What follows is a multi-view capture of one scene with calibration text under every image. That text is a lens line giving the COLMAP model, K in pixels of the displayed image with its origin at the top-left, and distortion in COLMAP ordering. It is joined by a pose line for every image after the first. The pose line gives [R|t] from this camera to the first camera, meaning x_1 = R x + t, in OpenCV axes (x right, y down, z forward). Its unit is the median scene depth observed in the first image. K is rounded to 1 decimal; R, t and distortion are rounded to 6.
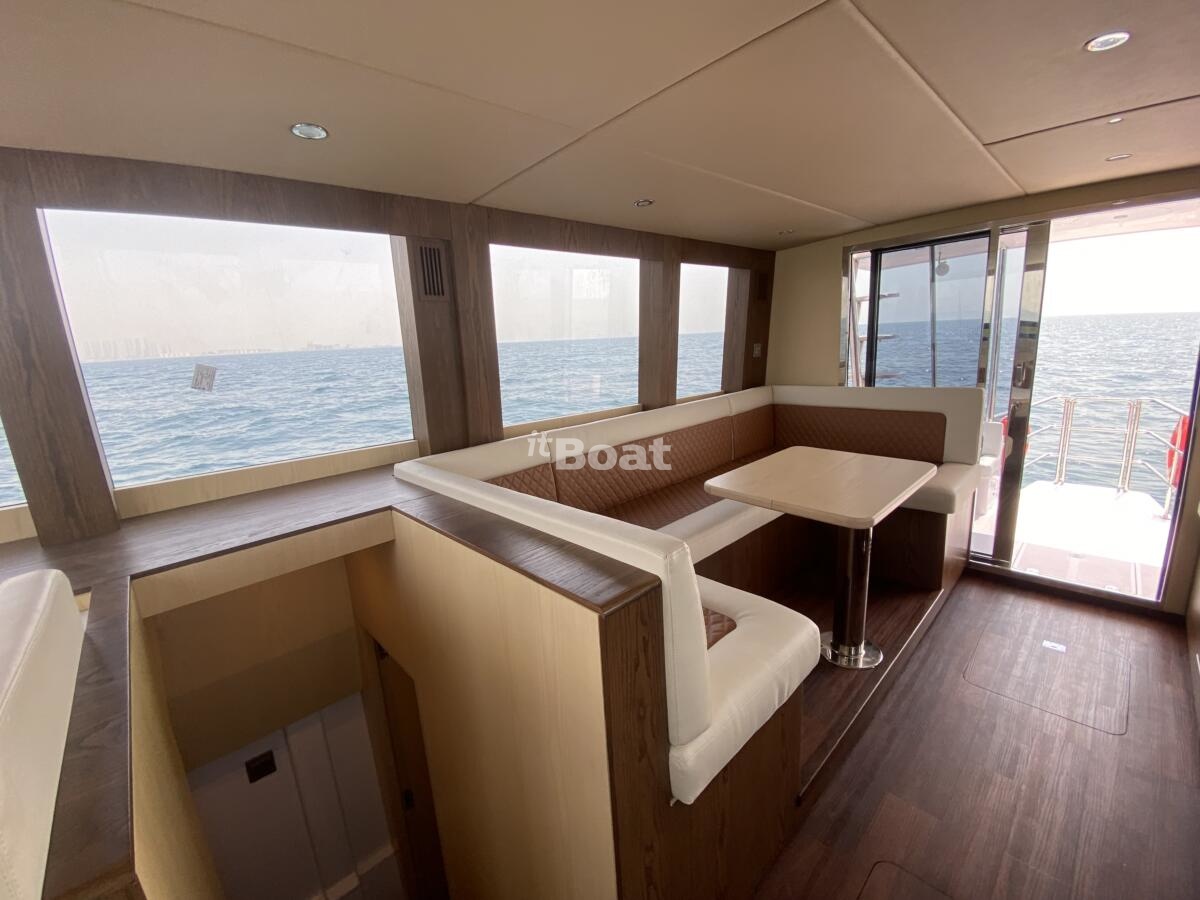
lens RADIAL K [[492.3, 0, 599.9], [0, 492.3, 447.9], [0, 0, 1]] dist [0.039937, -0.027221]
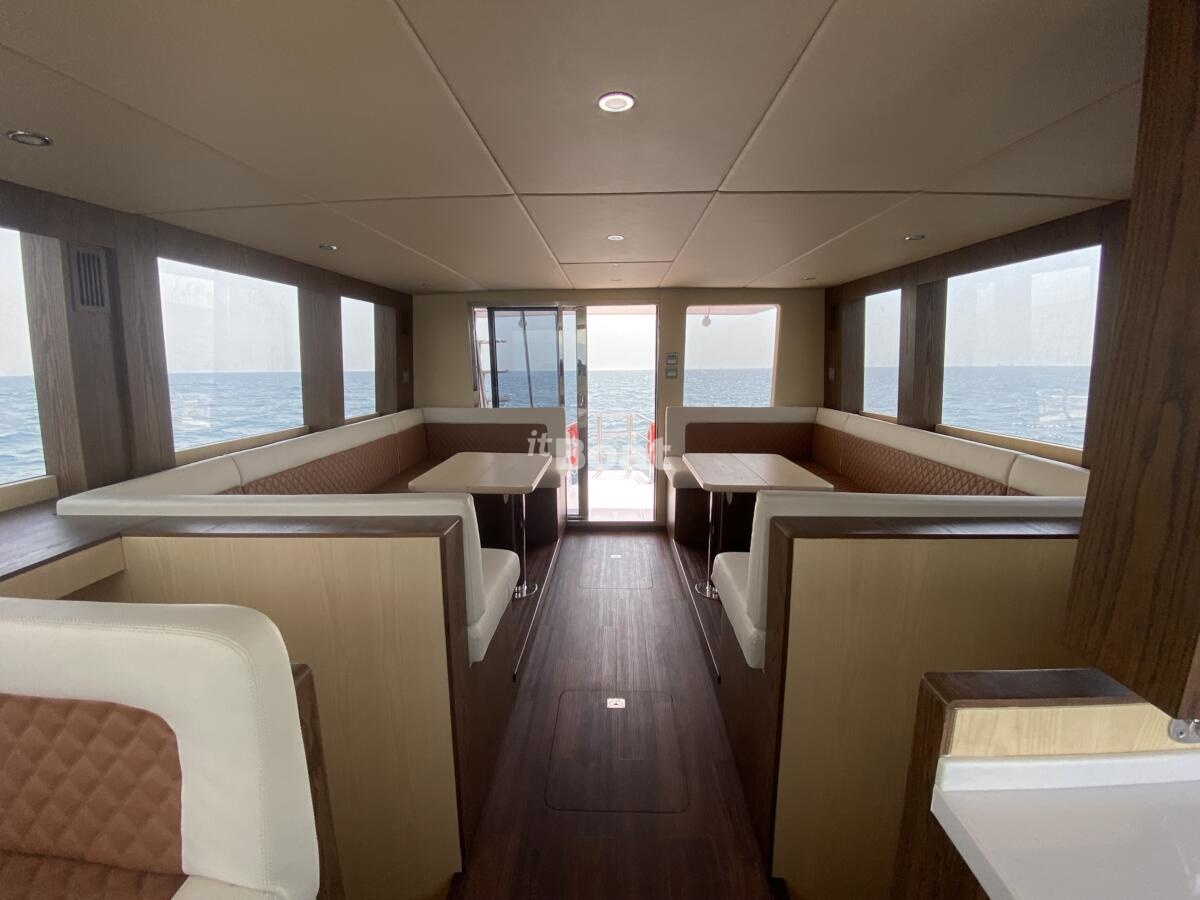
lens RADIAL K [[492.3, 0, 599.9], [0, 492.3, 447.9], [0, 0, 1]] dist [0.039937, -0.027221]
pose [[0.717473, -0.071729, 0.692883, -0.257458], [0.111697, 0.993660, -0.012795, 0.047072], [-0.687572, 0.086573, 0.720936, -0.196934]]
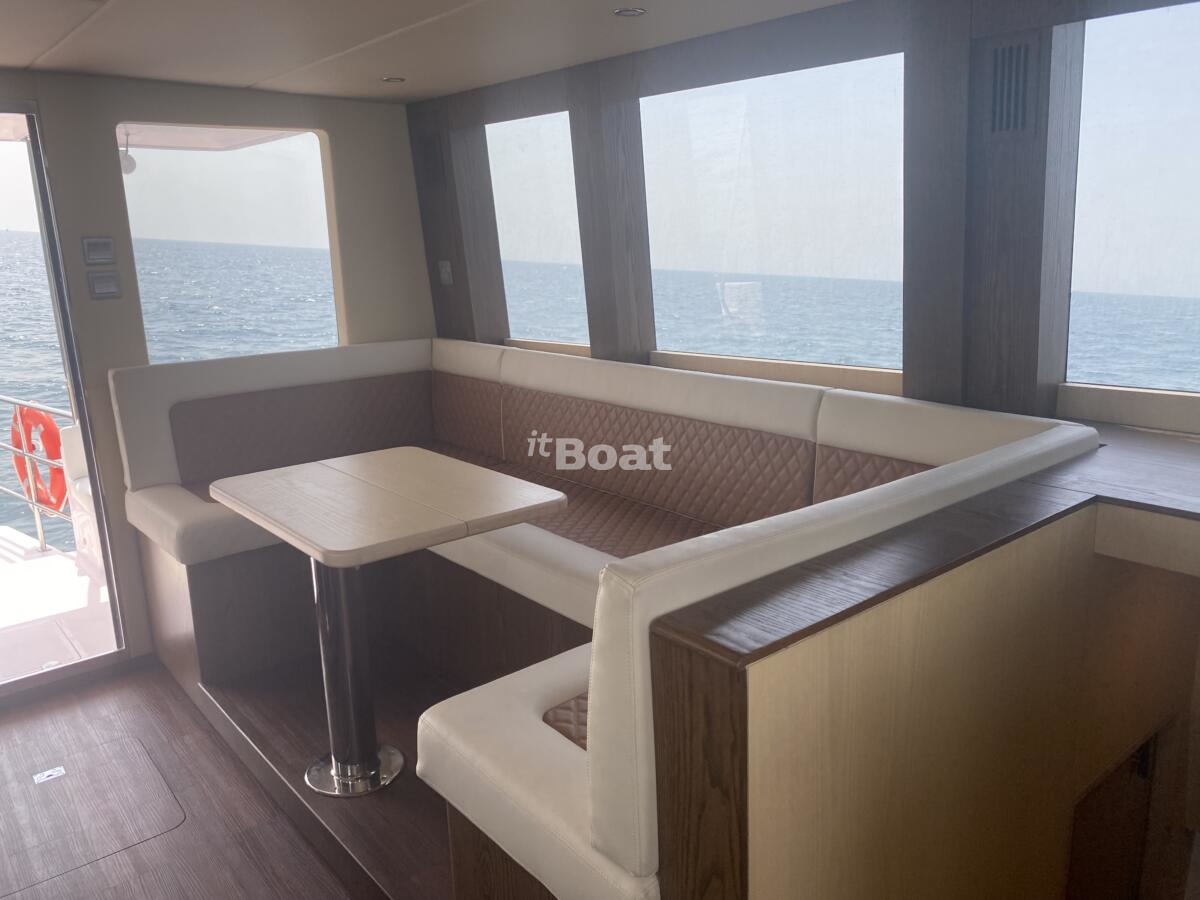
lens RADIAL K [[928.0, 0, 599.4], [0, 928.0, 458.7], [0, 0, 1]] dist [0.002249, 0.001969]
pose [[0.078342, -0.184561, 0.979694, -0.144237], [0.239138, 0.957501, 0.161257, -0.021314], [-0.967820, 0.221649, 0.119148, 0.069015]]
